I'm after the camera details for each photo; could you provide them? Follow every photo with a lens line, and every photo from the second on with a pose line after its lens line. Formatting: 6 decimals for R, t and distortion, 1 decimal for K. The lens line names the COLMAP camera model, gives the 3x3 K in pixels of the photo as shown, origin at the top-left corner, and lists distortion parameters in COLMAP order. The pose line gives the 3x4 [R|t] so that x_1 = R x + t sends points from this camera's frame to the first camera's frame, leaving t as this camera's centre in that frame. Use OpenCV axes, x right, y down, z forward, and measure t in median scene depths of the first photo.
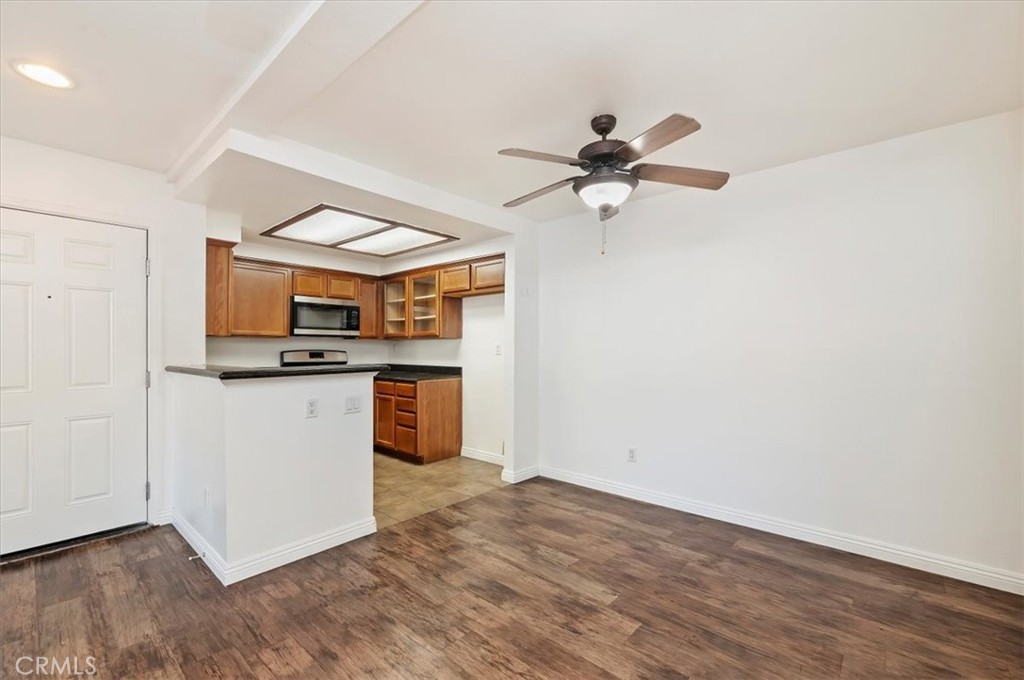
lens RADIAL K [[433.2, 0, 494.4], [0, 433.2, 342.6], [0, 0, 1]] dist [-0.001466, -0.000221]
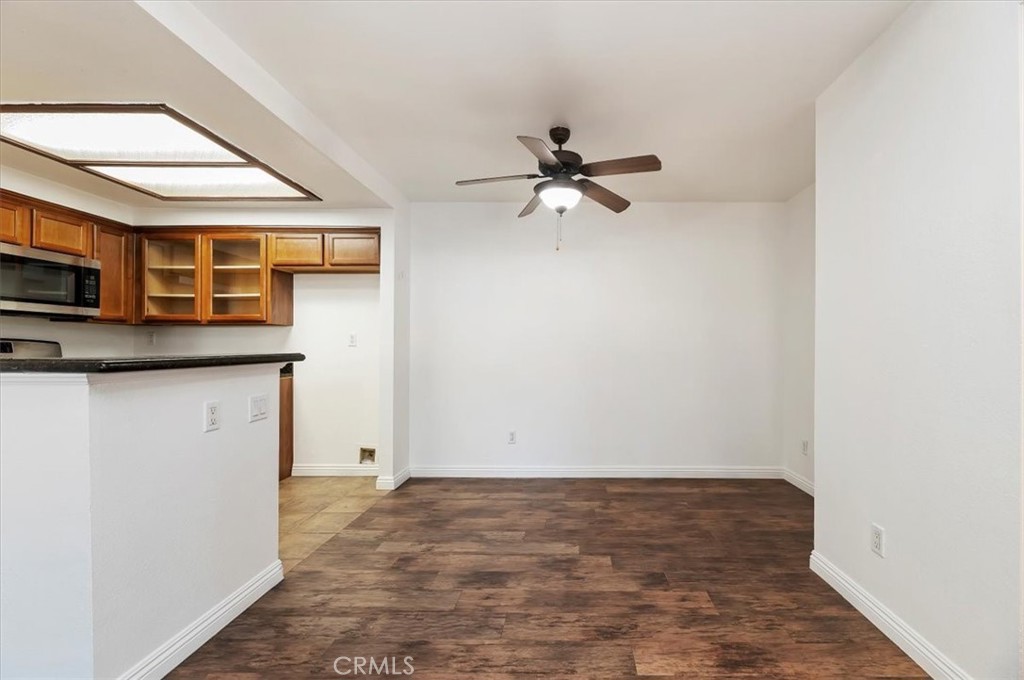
lens RADIAL K [[460.2, 0, 560.4], [0, 460.2, 346.7], [0, 0, 1]] dist [-0.000947, -0.000090]
pose [[0.724099, 0.001021, 0.689695, -0.346762], [-0.005792, 0.999973, 0.004600, 0.024740], [-0.689671, -0.007325, 0.724086, 0.078785]]
